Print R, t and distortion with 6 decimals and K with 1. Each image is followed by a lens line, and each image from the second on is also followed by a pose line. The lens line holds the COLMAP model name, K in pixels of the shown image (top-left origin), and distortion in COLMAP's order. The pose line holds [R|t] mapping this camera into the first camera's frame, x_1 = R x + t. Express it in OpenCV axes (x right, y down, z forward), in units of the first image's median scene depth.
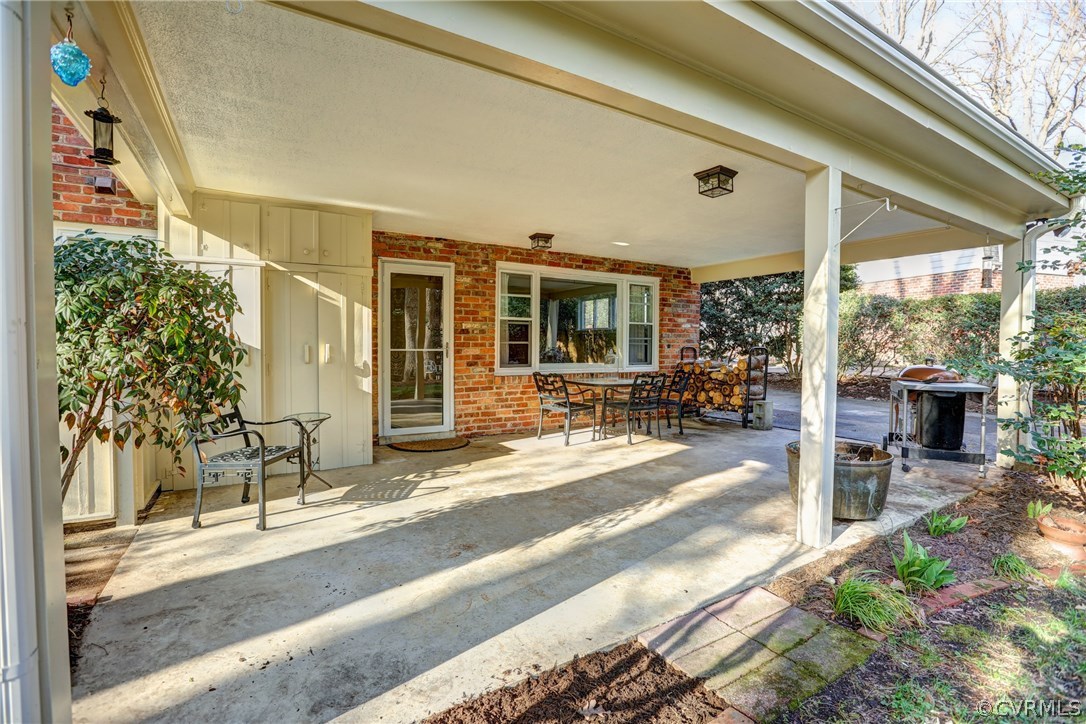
lens RADIAL K [[503.5, 0, 540.0], [0, 503.5, 359.0], [0, 0, 1]] dist [-0.058595, 0.000309]
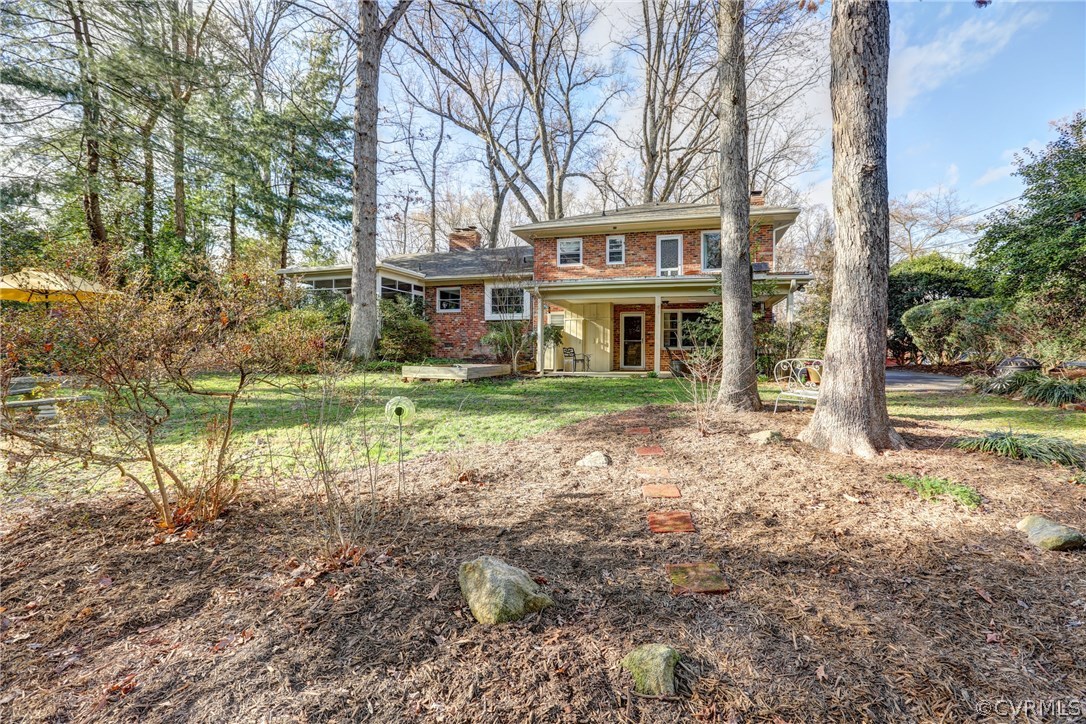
lens RADIAL K [[503.5, 0, 540.0], [0, 503.5, 359.0], [0, 0, 1]] dist [-0.058595, 0.000309]
pose [[0.654320, 0.007630, -0.756179, 1.311171], [-0.019523, 0.999786, -0.006806, 0.096089], [0.755966, 0.019216, 0.654329, -1.105696]]
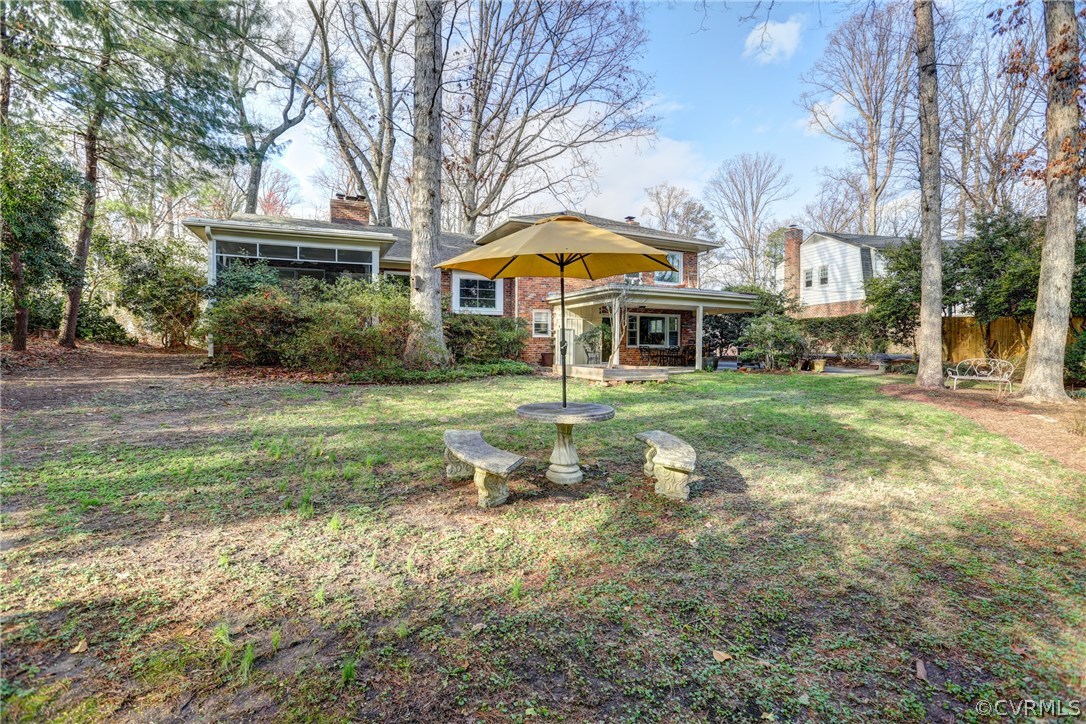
lens RADIAL K [[503.5, 0, 540.0], [0, 503.5, 359.0], [0, 0, 1]] dist [-0.058595, 0.000309]
pose [[0.995027, 0.002450, -0.099570, -0.265293], [-0.002546, 0.999996, -0.000830, 0.091564], [0.099568, 0.001080, 0.995030, -1.885913]]
